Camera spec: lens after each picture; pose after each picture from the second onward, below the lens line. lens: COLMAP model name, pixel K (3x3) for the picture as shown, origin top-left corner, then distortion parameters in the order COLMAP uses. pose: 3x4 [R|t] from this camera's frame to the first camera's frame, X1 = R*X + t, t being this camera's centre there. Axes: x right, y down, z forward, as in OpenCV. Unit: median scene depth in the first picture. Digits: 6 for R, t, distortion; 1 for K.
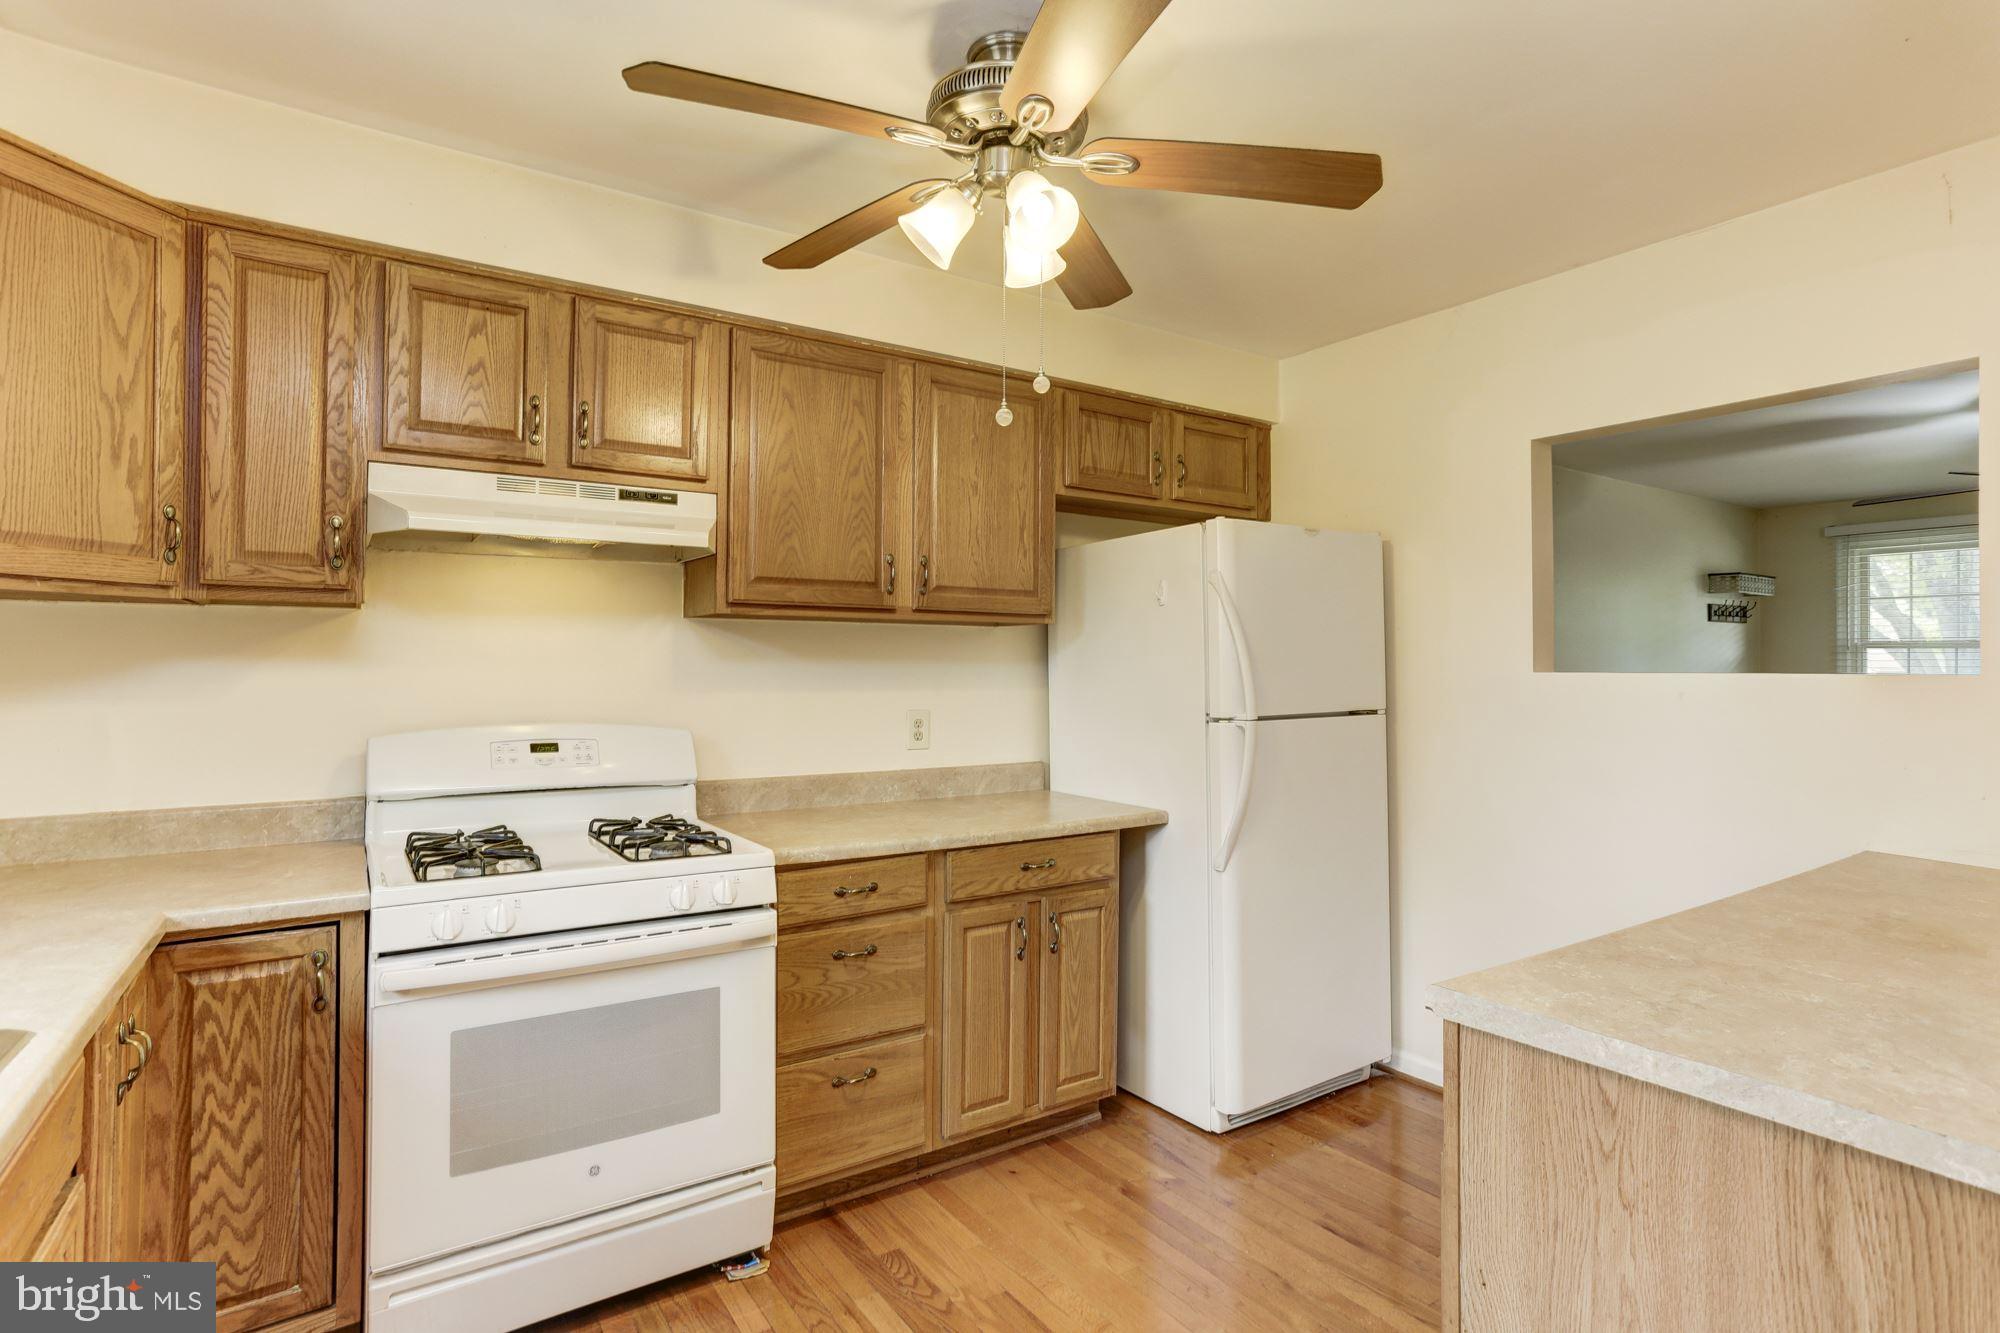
lens RADIAL K [[995.2, 0, 999.9], [0, 995.2, 658.9], [0, 0, 1]] dist [-0.024320, 0.010484]
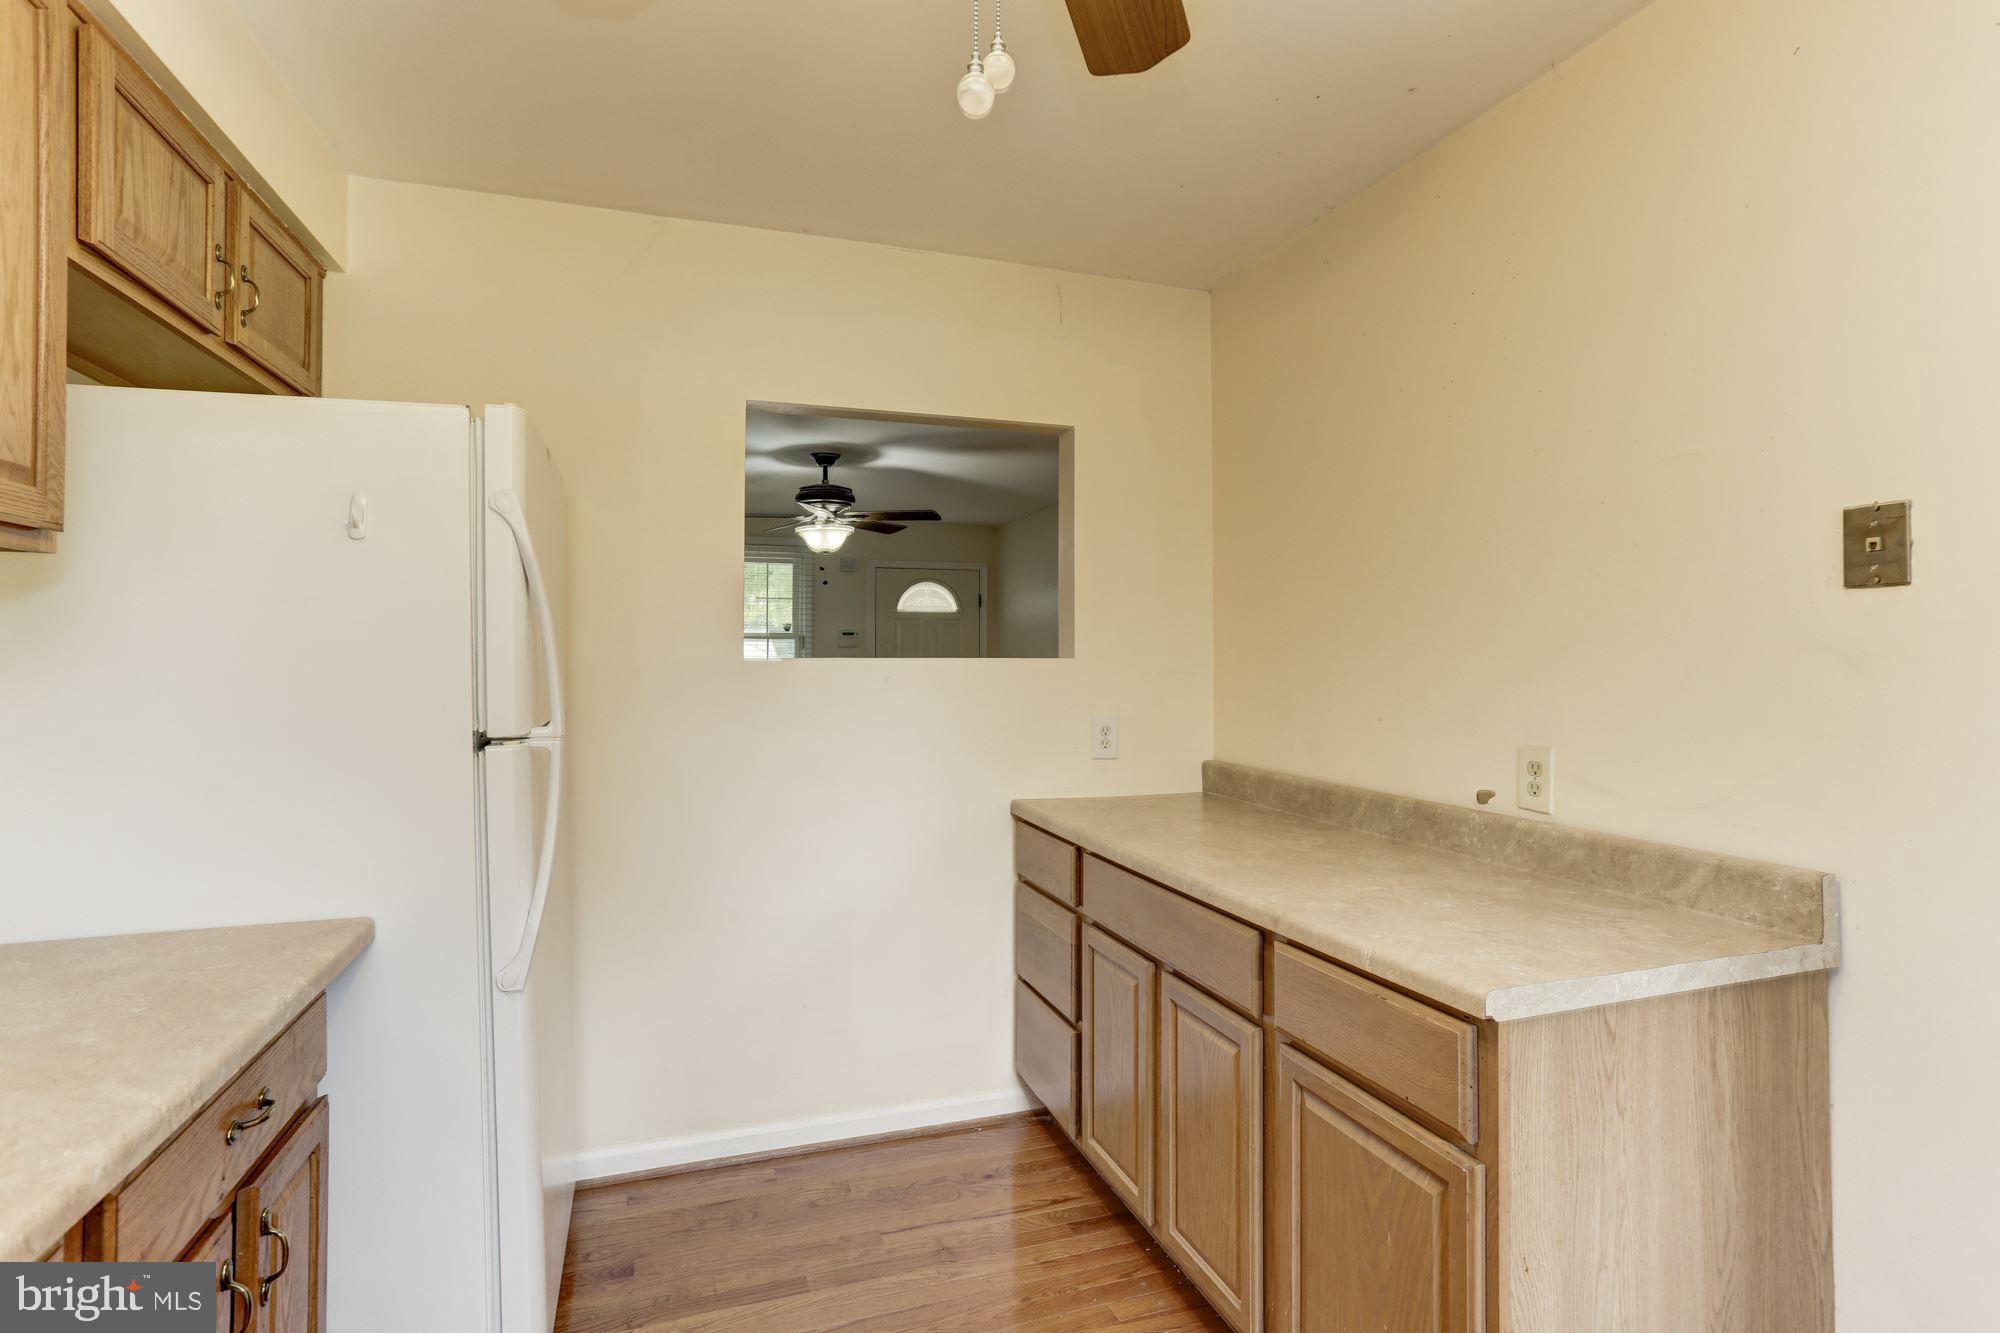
lens RADIAL K [[995.2, 0, 997.3], [0, 995.2, 630.8], [0, 0, 1]] dist [-0.024320, 0.010484]
pose [[0.262263, 0.005847, 0.964979, -0.060880], [-0.005441, 0.999975, -0.004580, -0.000826], [-0.964981, -0.004049, 0.262288, 0.123504]]
